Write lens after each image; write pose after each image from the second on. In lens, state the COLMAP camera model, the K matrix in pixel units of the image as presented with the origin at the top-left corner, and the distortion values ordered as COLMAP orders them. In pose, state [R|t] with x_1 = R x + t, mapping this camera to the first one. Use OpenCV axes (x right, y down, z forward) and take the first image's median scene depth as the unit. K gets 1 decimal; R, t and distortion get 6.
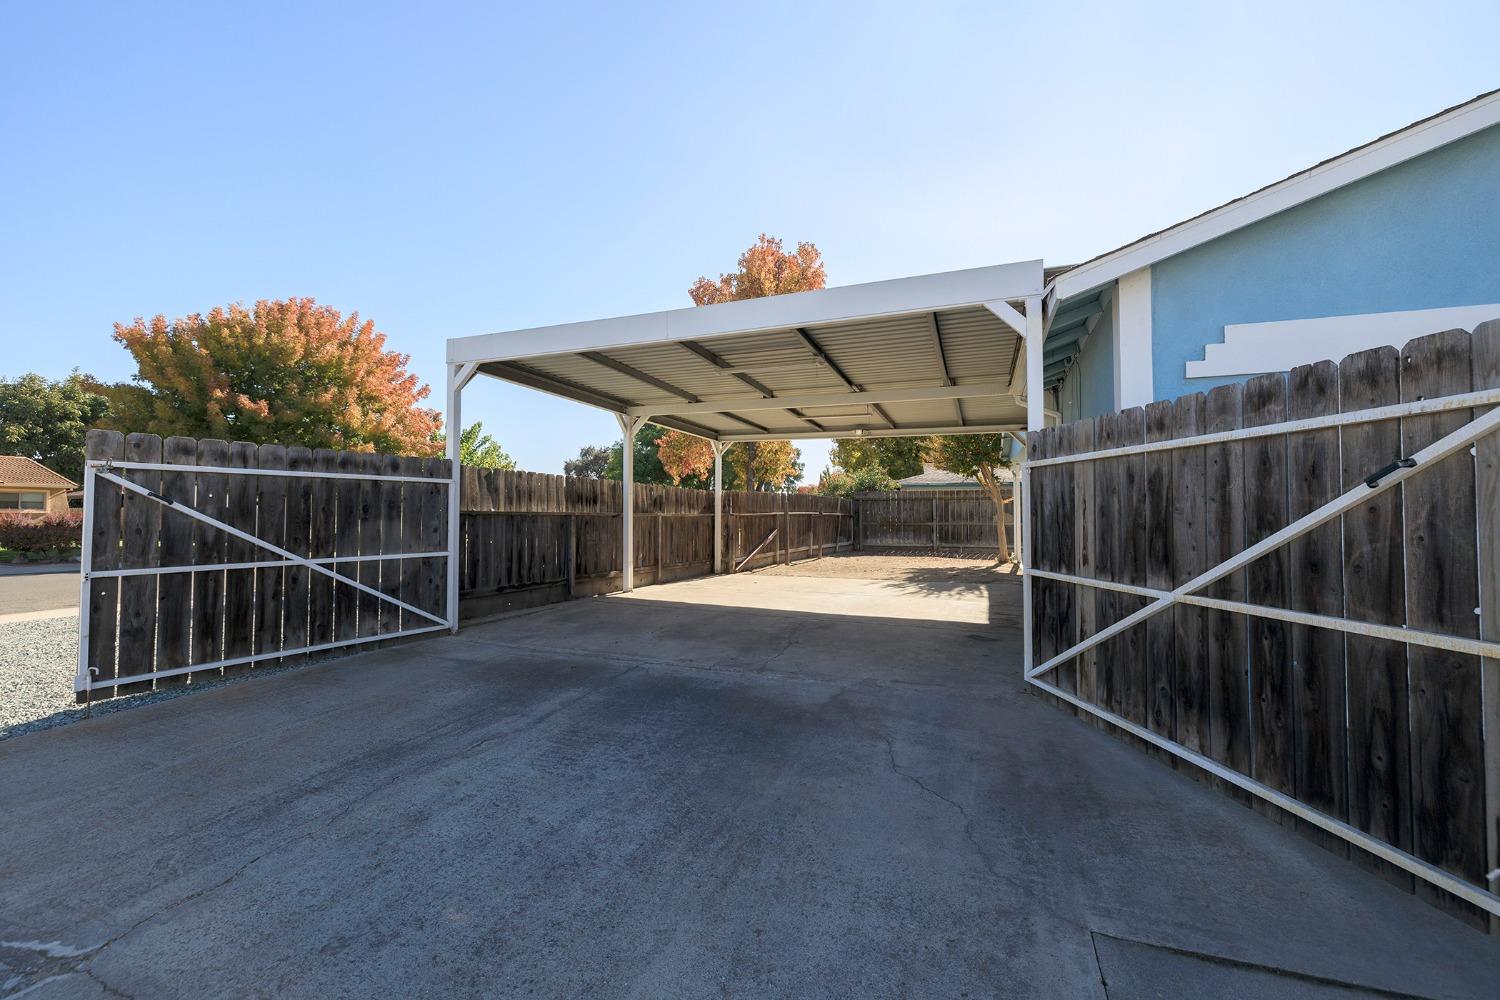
lens RADIAL K [[628.7, 0, 740.6], [0, 628.7, 494.9], [0, 0, 1]] dist [0.002017, 0.000050]
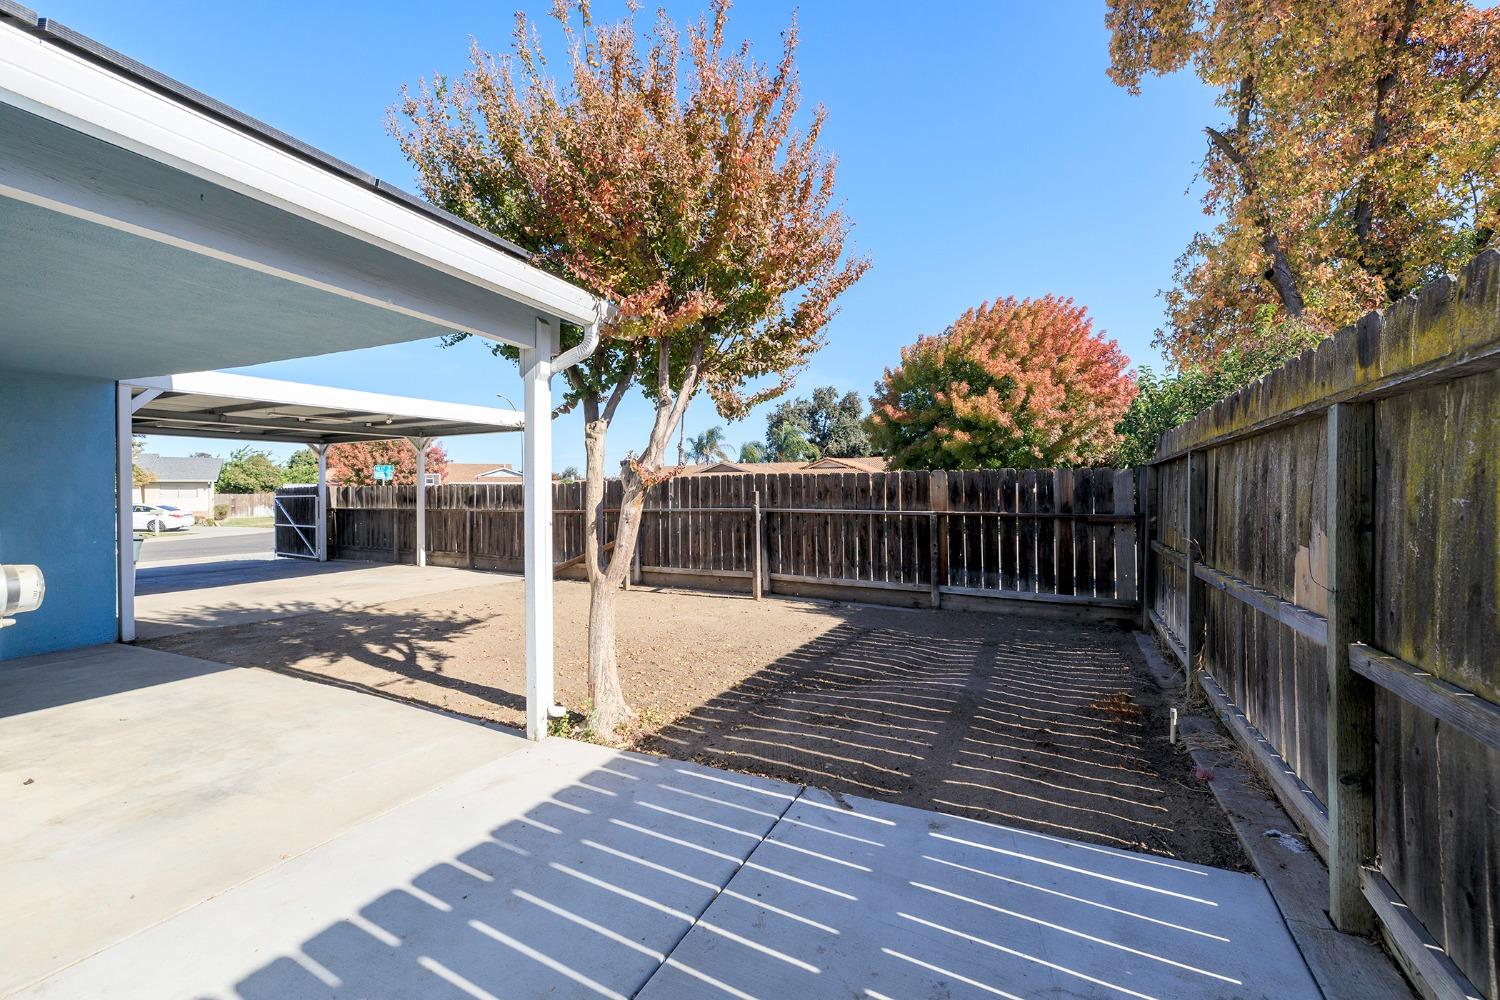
lens RADIAL K [[628.7, 0, 740.6], [0, 628.7, 494.9], [0, 0, 1]] dist [0.002017, 0.000050]
pose [[-0.085621, -0.002463, -0.996325, 0.657236], [0.041238, 0.999131, -0.006013, 0.020075], [0.995474, -0.041602, -0.085445, 1.053440]]
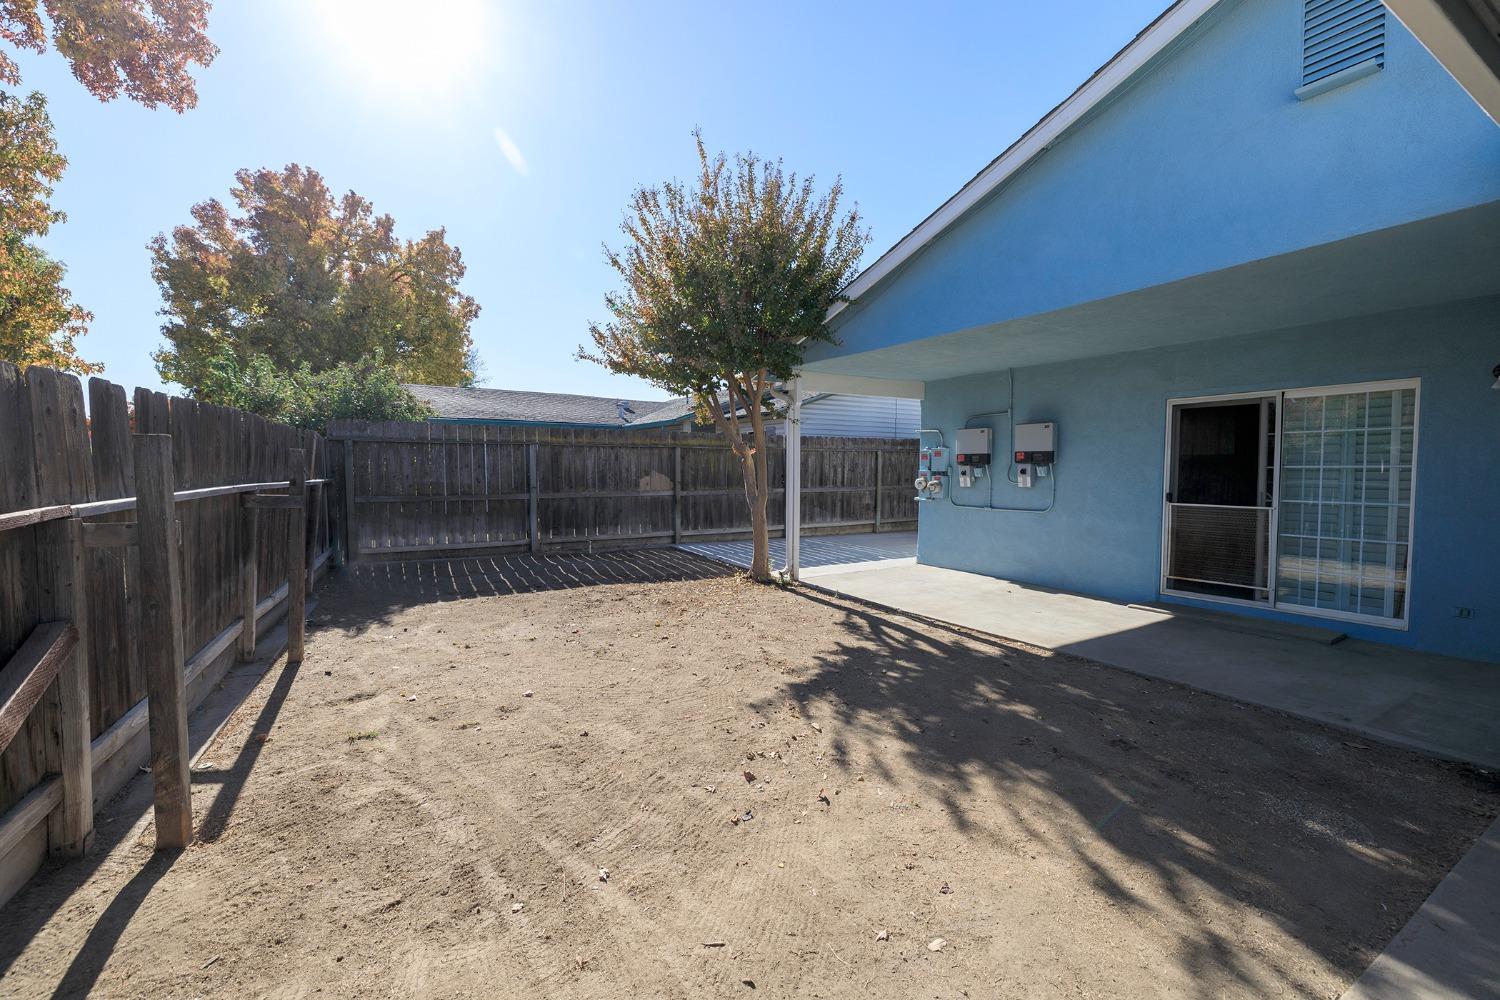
lens RADIAL K [[628.7, 0, 740.6], [0, 628.7, 494.9], [0, 0, 1]] dist [0.002017, 0.000050]
pose [[0.611453, -0.033755, 0.790560, 0.034073], [-0.032011, 0.997217, 0.067337, 0.009124], [-0.790633, -0.066480, 0.608671, 0.701479]]
